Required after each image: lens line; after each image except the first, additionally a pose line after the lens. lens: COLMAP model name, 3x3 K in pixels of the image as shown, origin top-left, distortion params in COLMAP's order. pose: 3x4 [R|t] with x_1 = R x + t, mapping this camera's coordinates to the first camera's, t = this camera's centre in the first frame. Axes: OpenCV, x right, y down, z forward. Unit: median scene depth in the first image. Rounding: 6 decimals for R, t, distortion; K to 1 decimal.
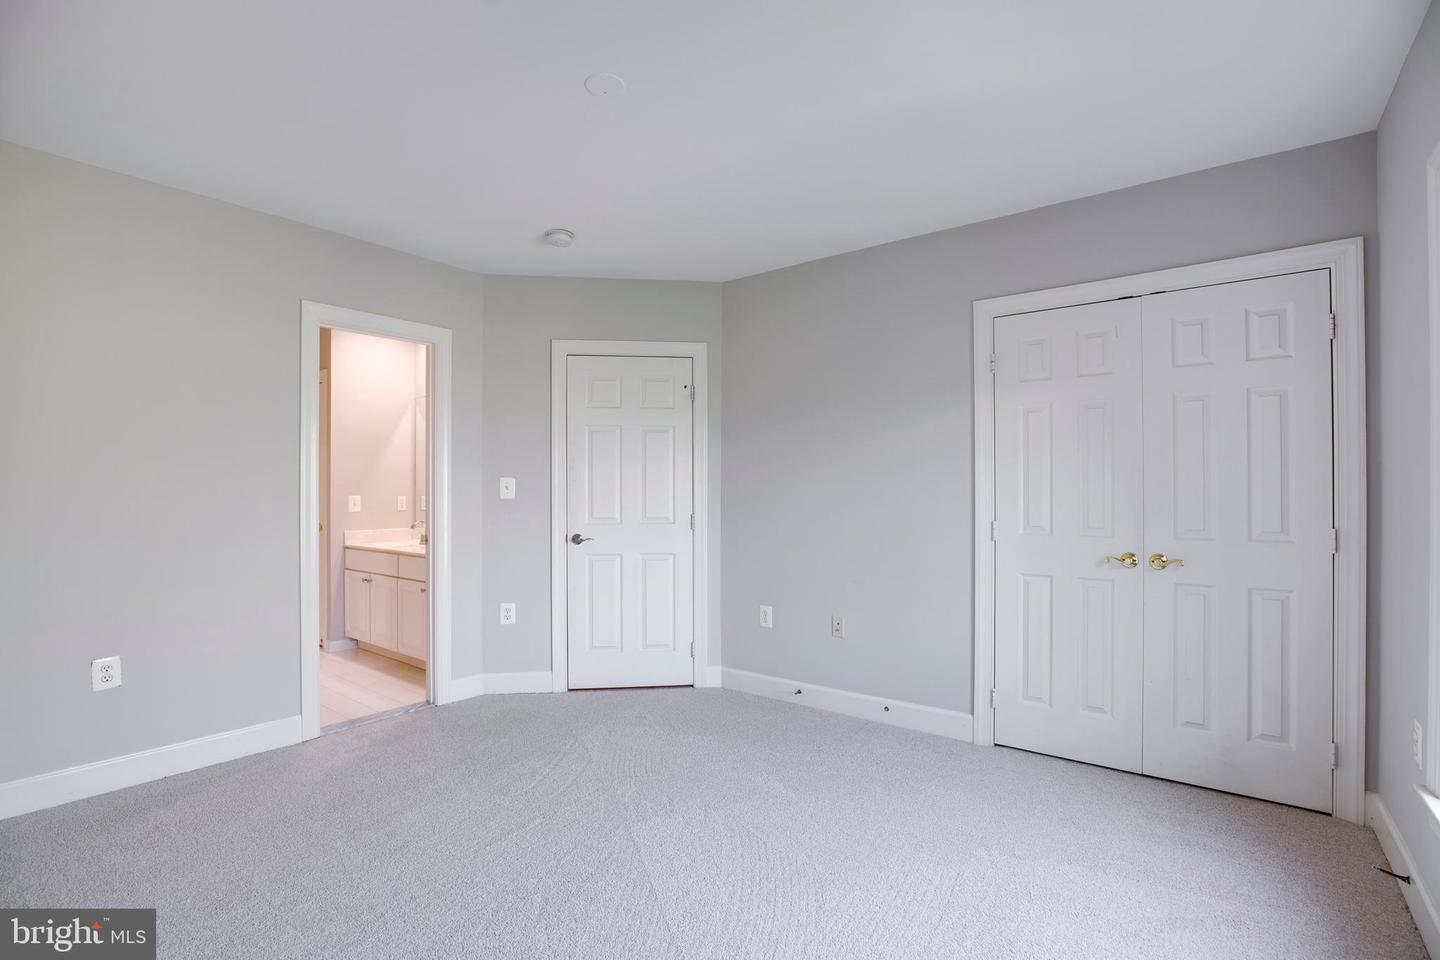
lens RADIAL K [[672.1, 0, 720.0], [0, 672.1, 480.0], [0, 0, 1]] dist [0.000625, -0.000017]
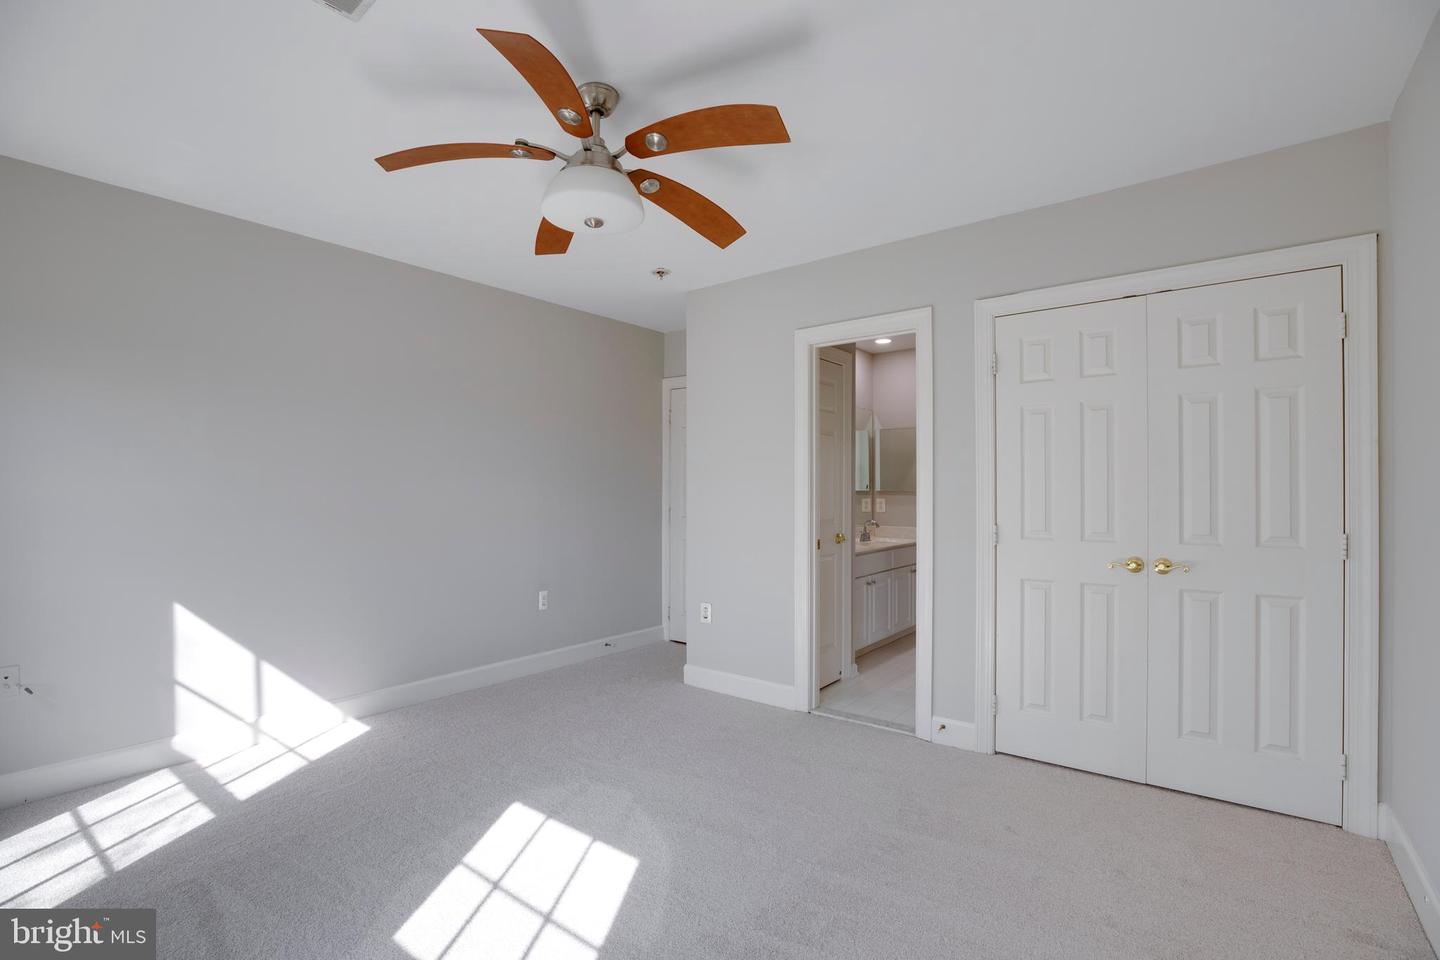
lens RADIAL K [[689.3, 0, 720.5], [0, 689.3, 489.4], [0, 0, 1]] dist [0.012772, 0.000419]
pose [[0.999979, 0.003045, -0.005795, 0.013832], [-0.002983, 0.999938, 0.010741, -0.000268], [0.005827, -0.010724, 0.999926, -0.010291]]
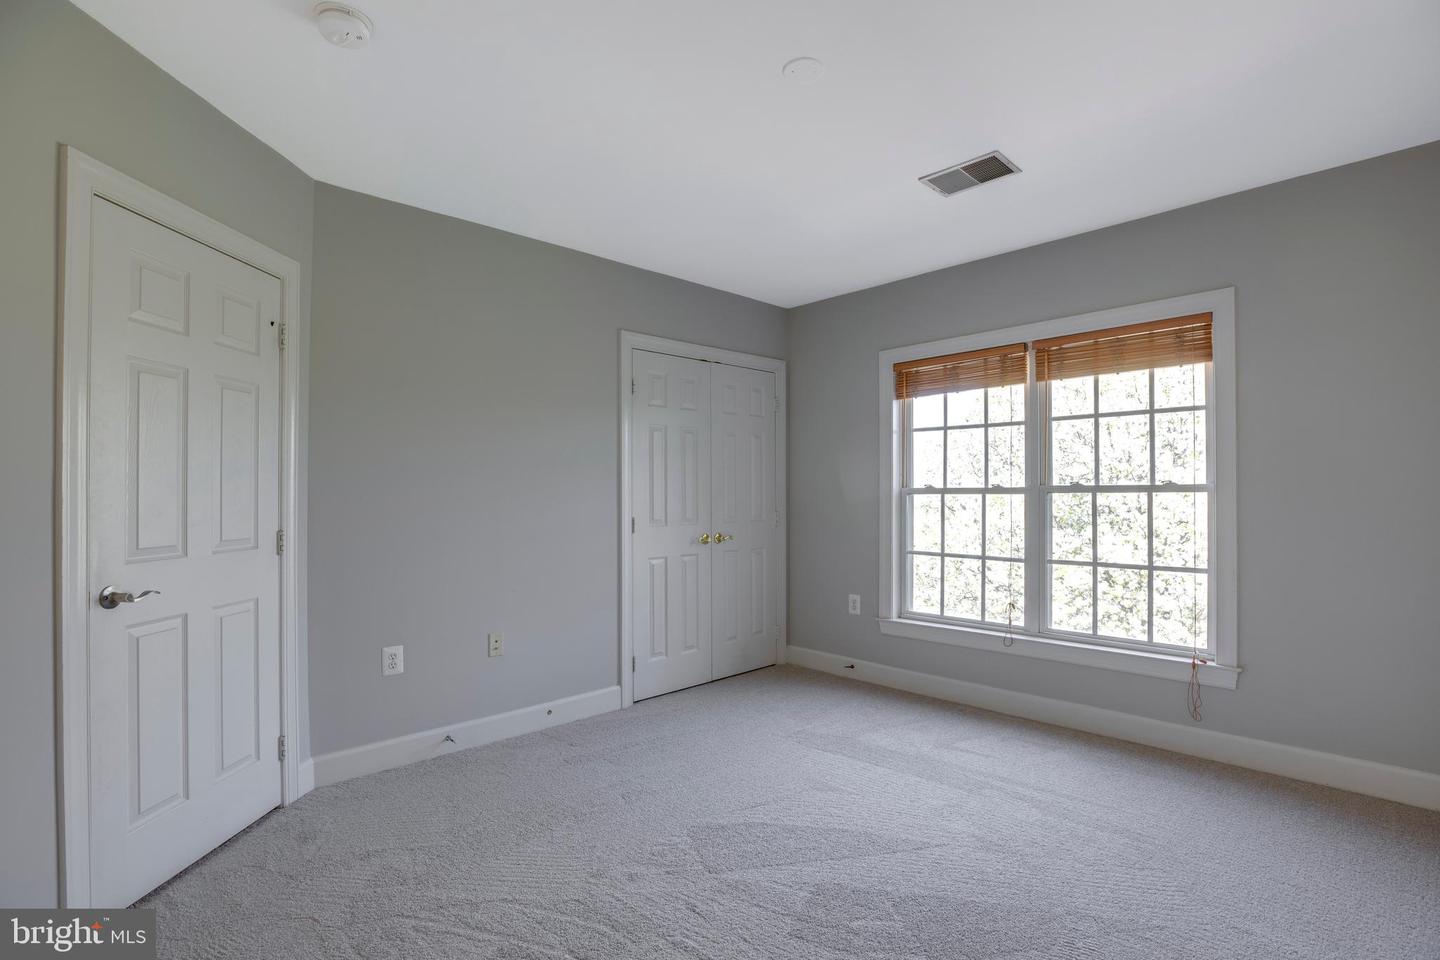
lens RADIAL K [[672.1, 0, 720.0], [0, 672.1, 480.0], [0, 0, 1]] dist [0.000625, -0.000017]
pose [[0.182220, 0.016271, 0.983123, -0.913380], [-0.015066, 0.999792, -0.013754, 0.010548], [-0.983142, -0.012305, 0.182427, 0.767948]]
